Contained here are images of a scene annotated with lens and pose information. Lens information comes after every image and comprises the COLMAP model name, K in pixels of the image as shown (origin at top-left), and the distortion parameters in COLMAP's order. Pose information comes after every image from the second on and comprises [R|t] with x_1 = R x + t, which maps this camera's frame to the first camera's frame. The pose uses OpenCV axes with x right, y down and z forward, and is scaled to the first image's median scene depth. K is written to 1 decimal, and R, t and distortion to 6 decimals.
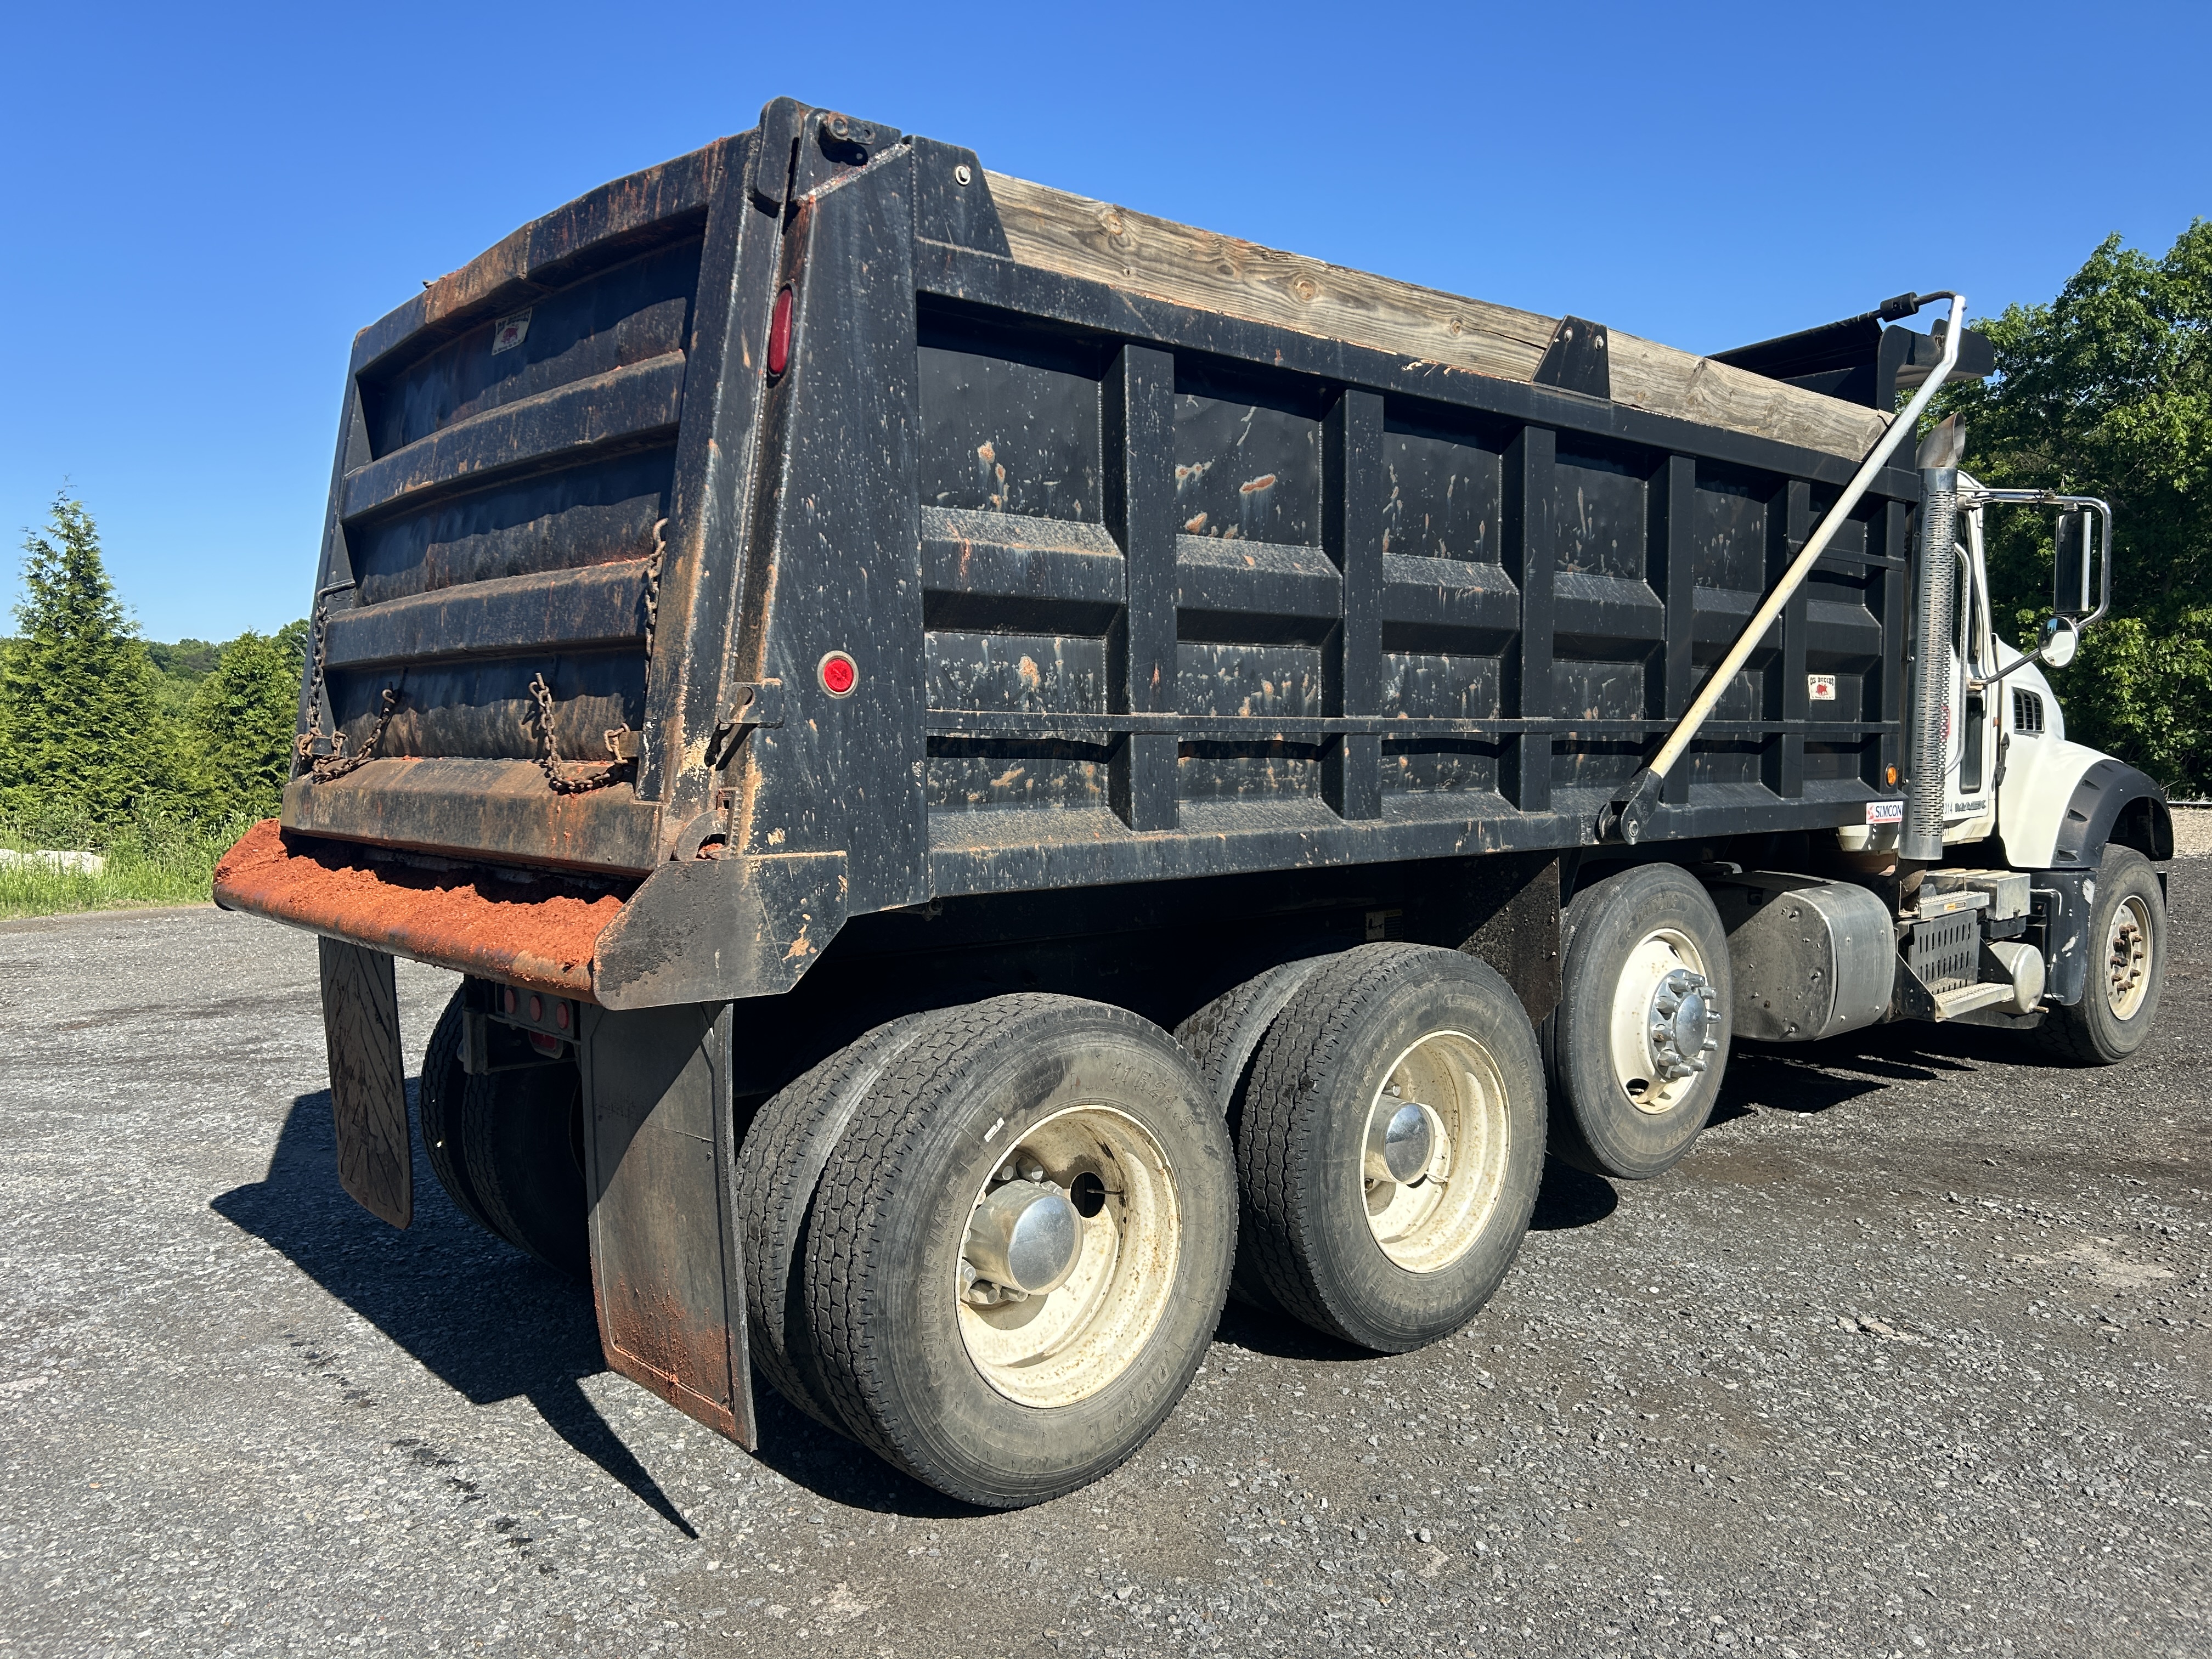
lens RADIAL K [[1662.2, 0, 1072.2], [0, 1662.2, 846.2], [0, 0, 1]] dist [0.079406, -0.130372]
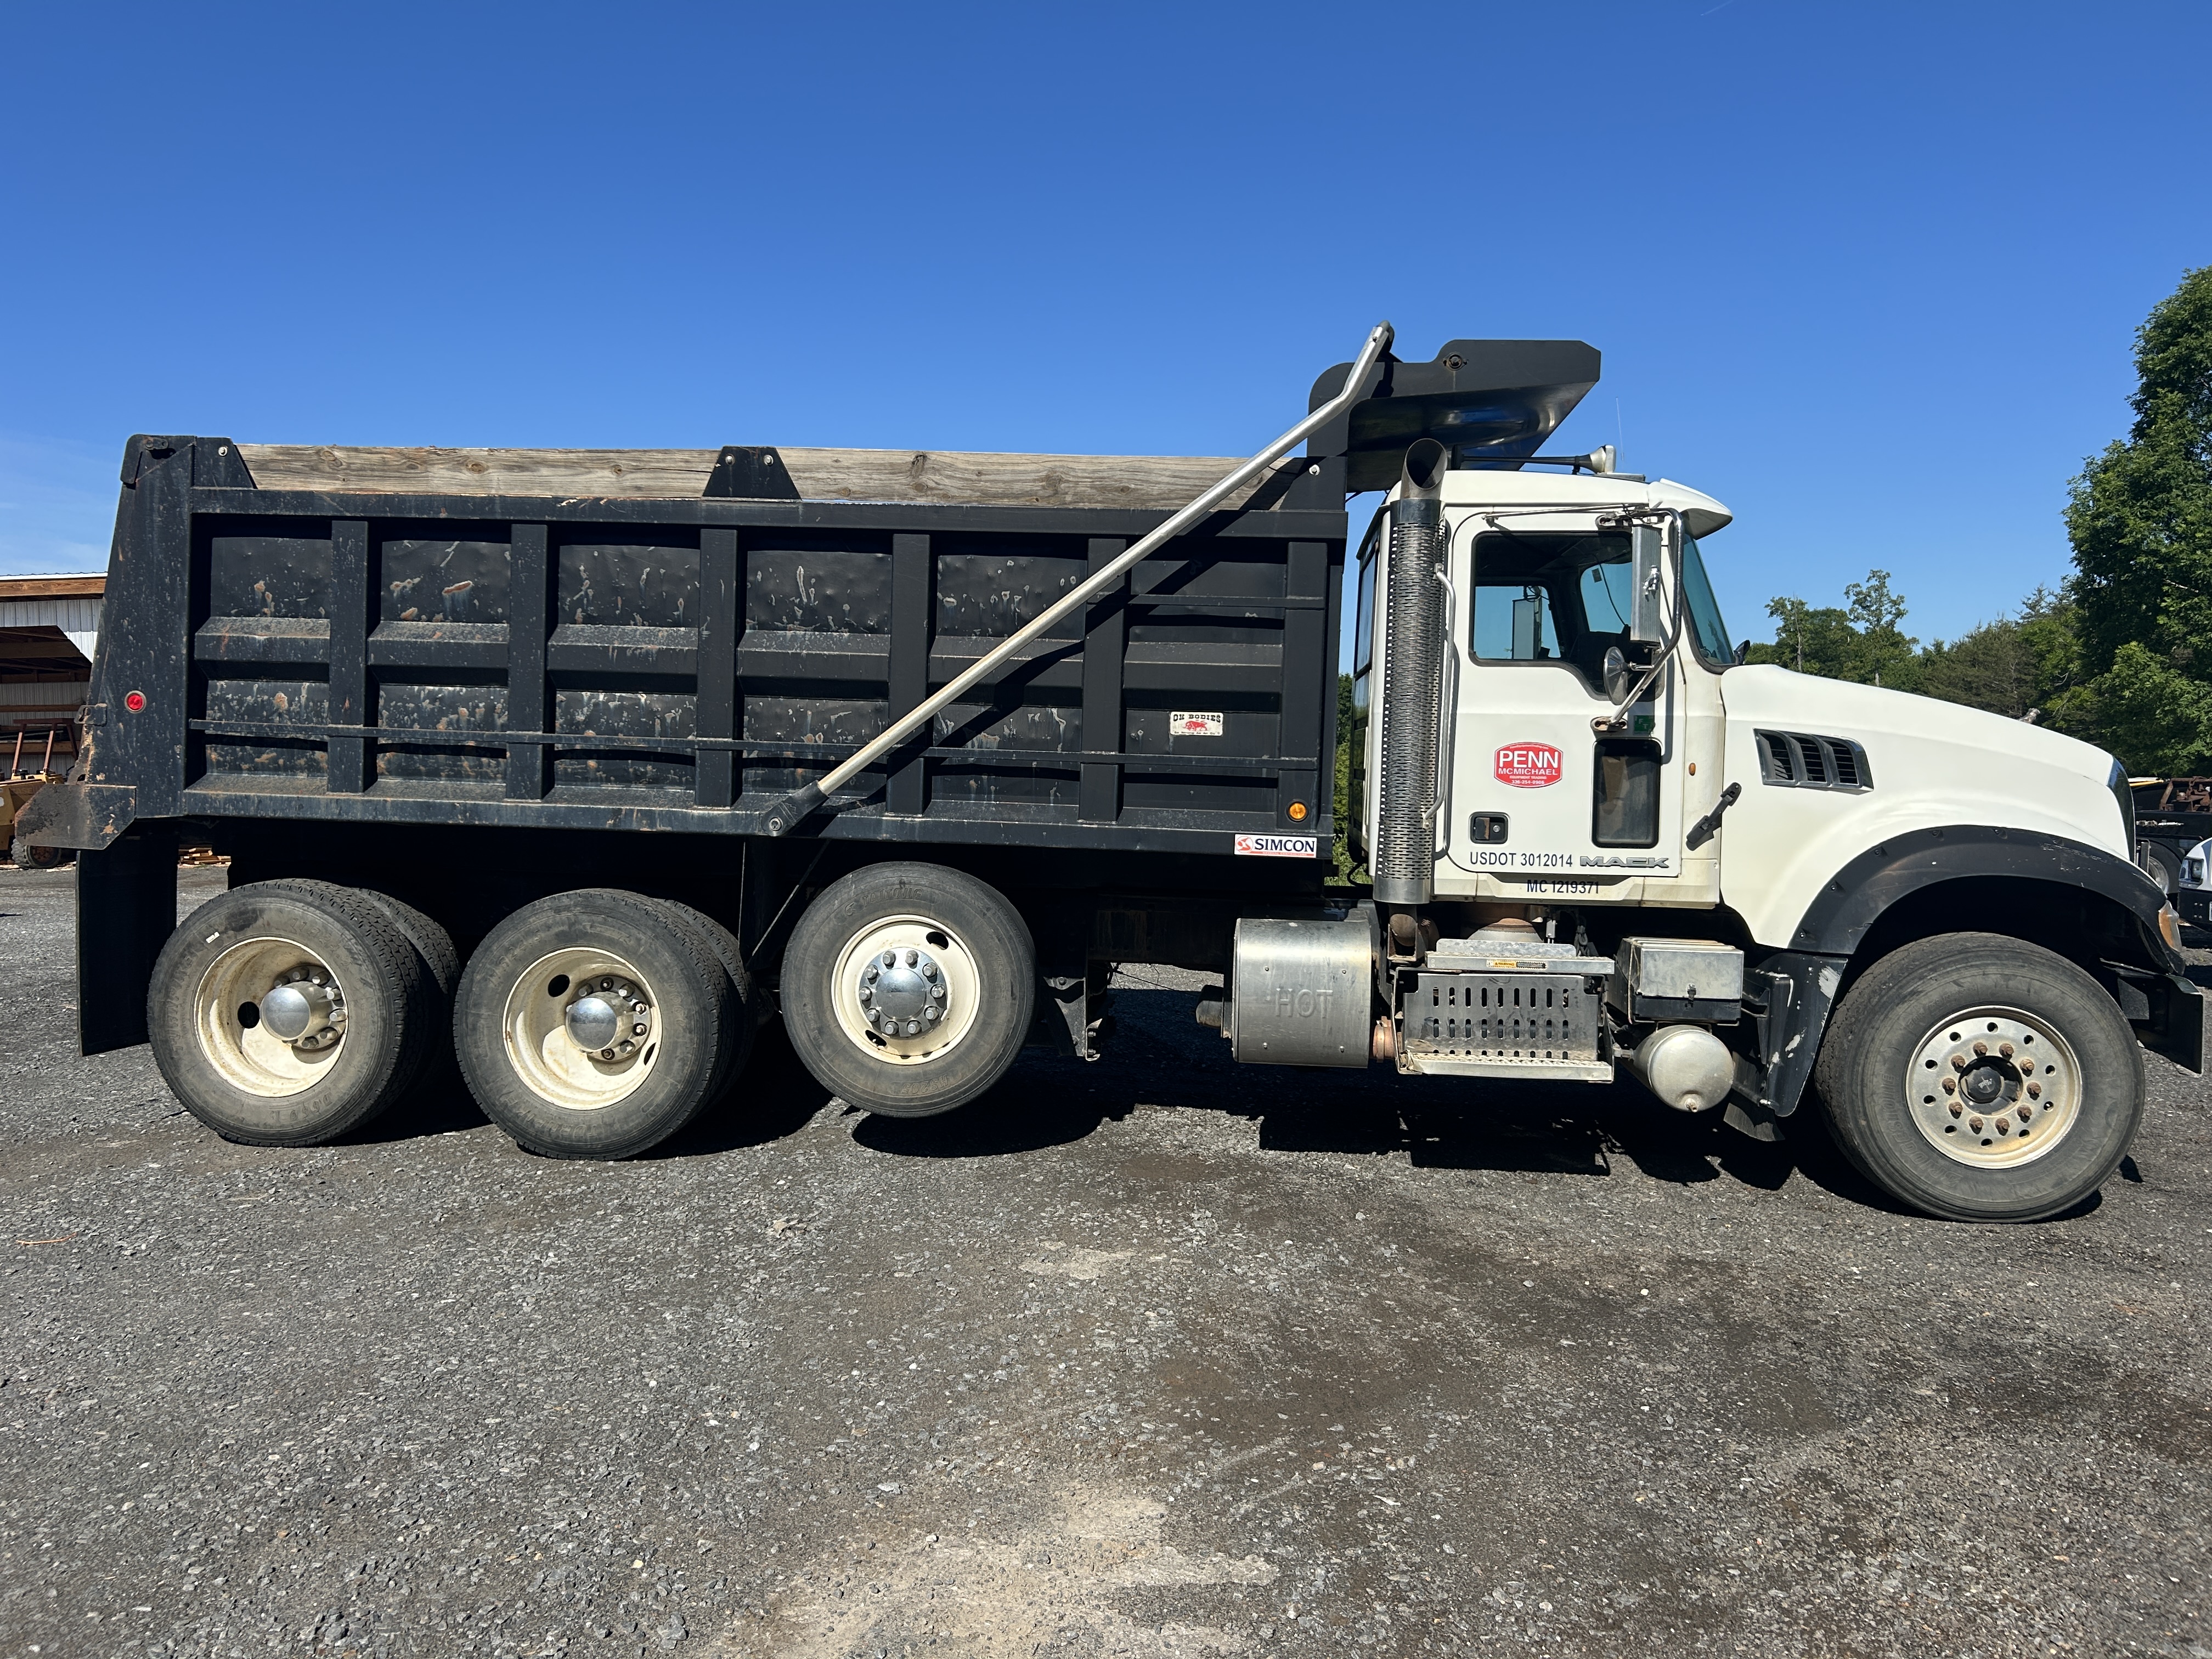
lens RADIAL K [[1662.2, 0, 1072.2], [0, 1662.2, 846.2], [0, 0, 1]] dist [0.079406, -0.130372]
pose [[0.678023, 0.066398, -0.732036, 1.777822], [-0.080651, 0.996619, 0.015697, -0.040421], [0.730603, 0.048396, 0.681085, 0.341795]]
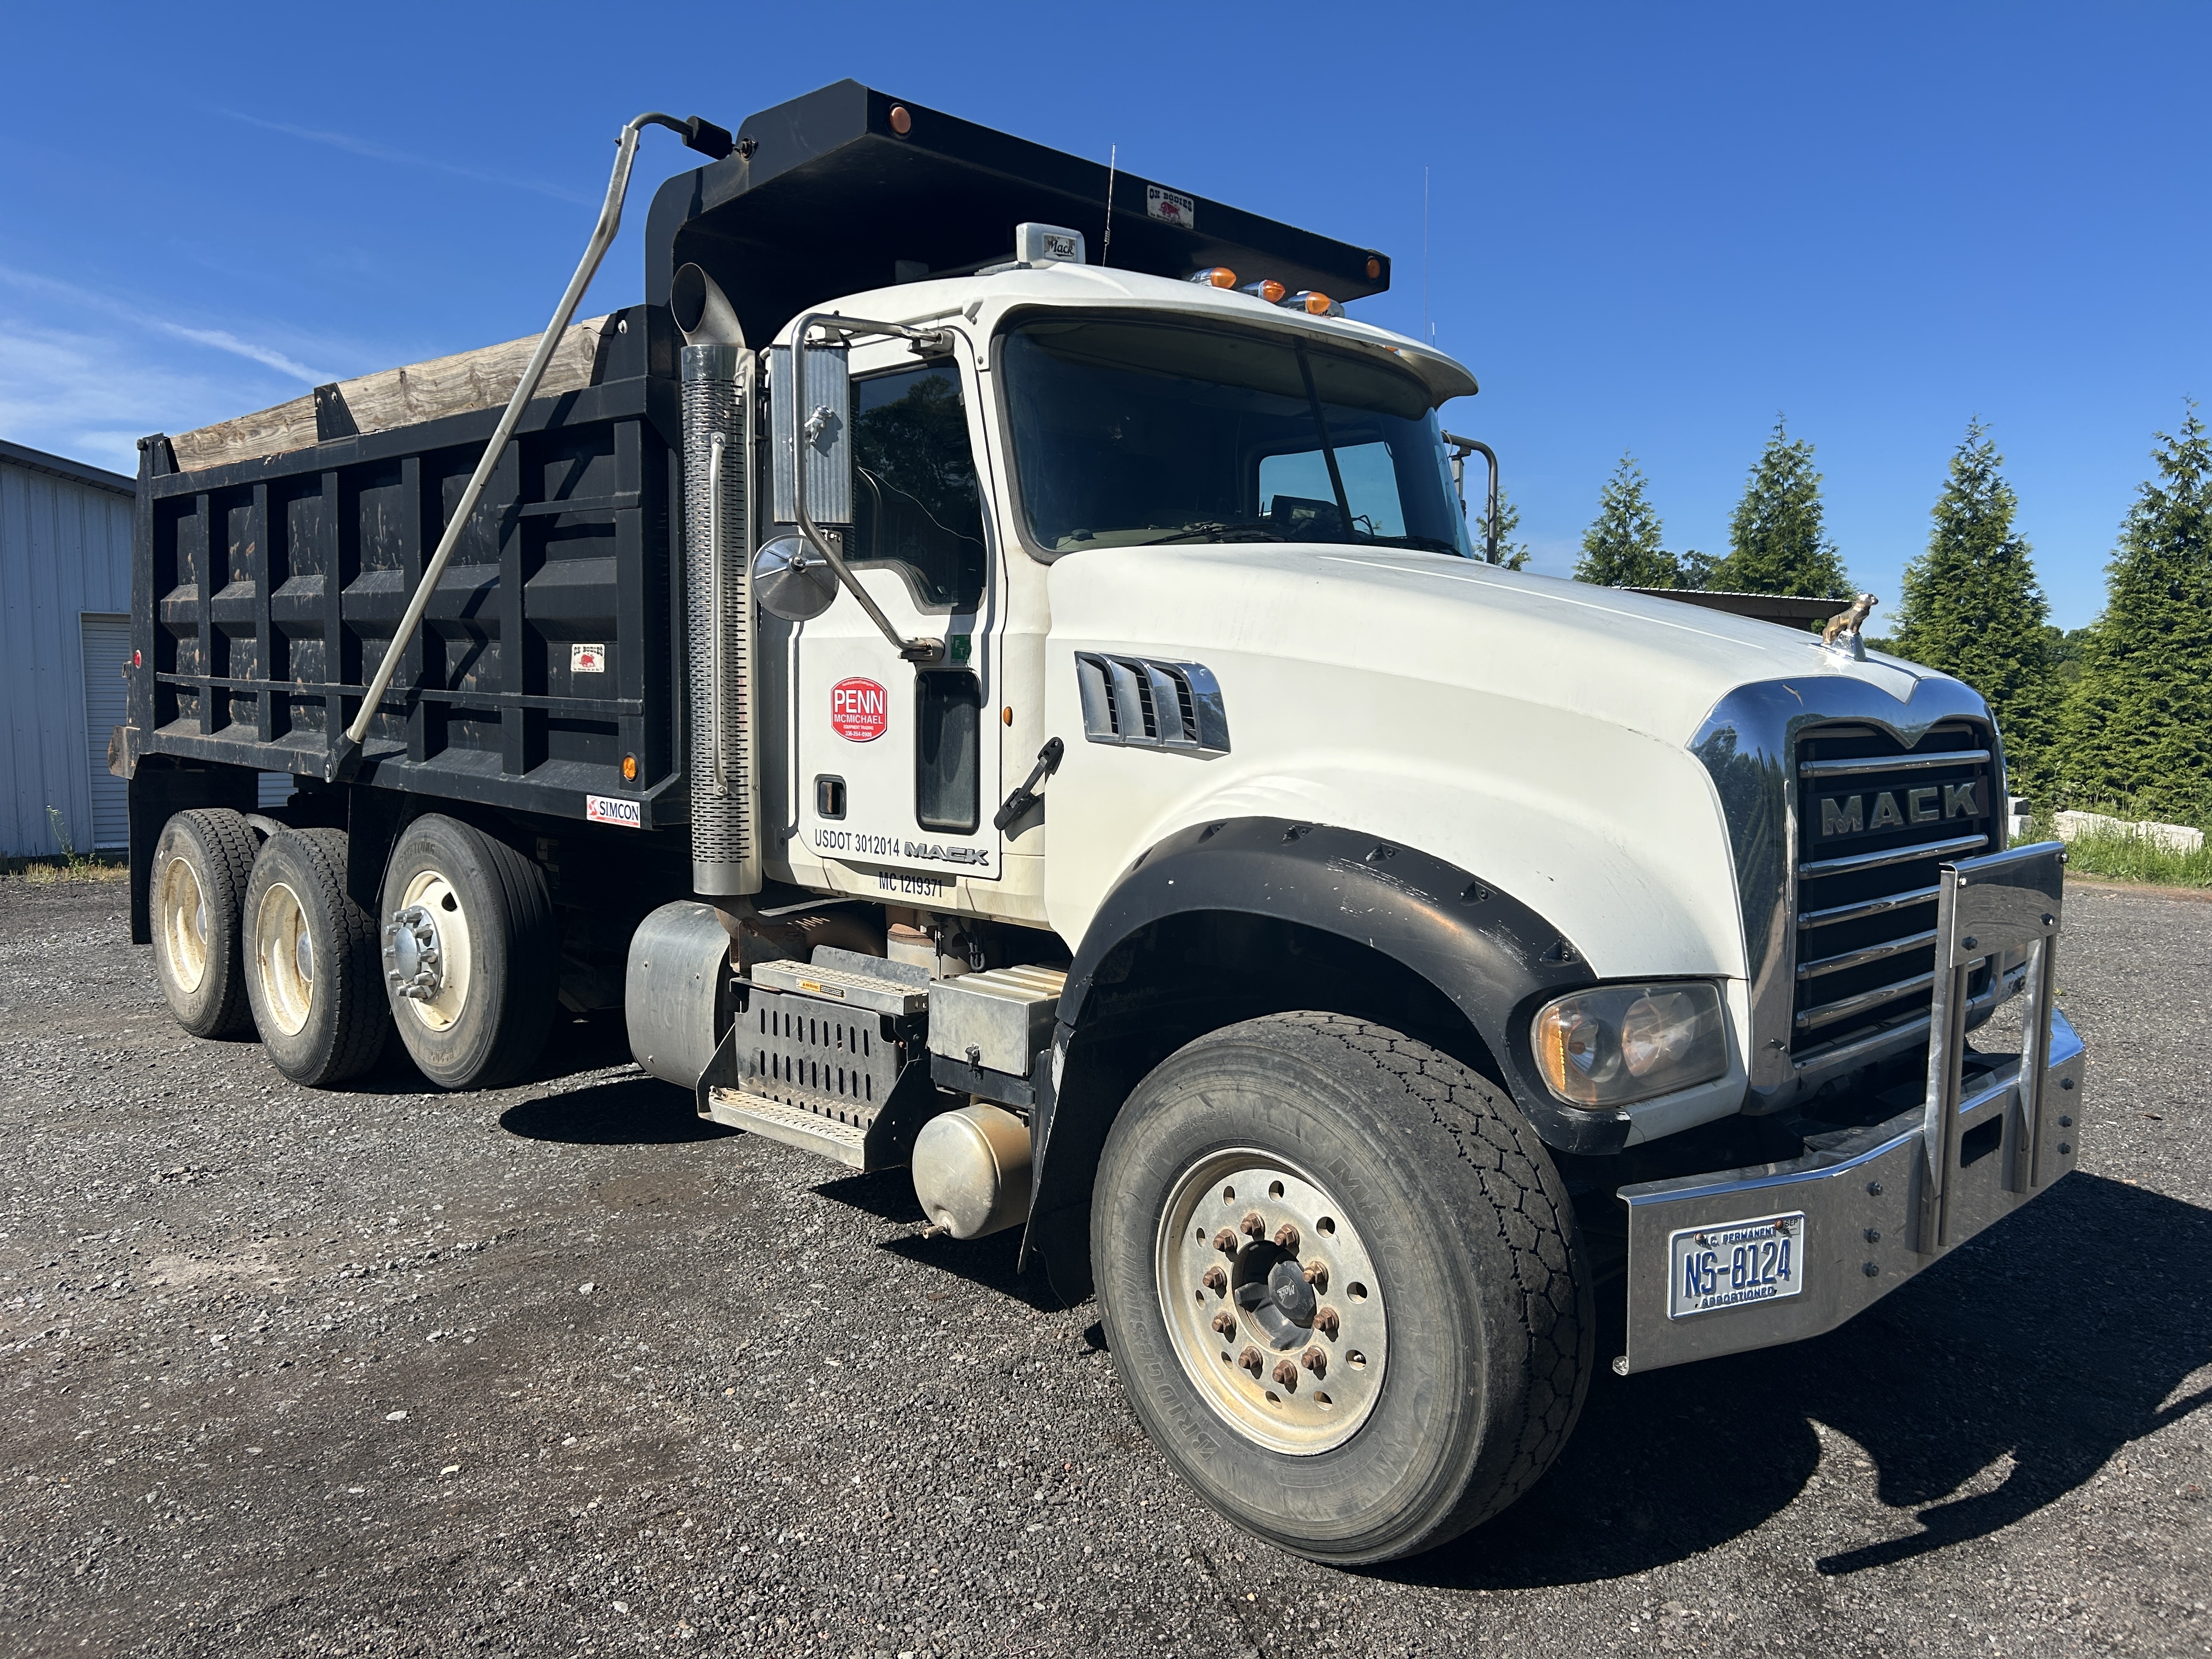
lens RADIAL K [[1662.2, 0, 1072.2], [0, 1662.2, 846.2], [0, 0, 1]] dist [0.079406, -0.130372]
pose [[0.056621, 0.110922, -0.992215, 2.031189], [-0.080346, 0.991092, 0.106211, -0.167169], [0.995158, 0.073706, 0.065029, 1.822868]]
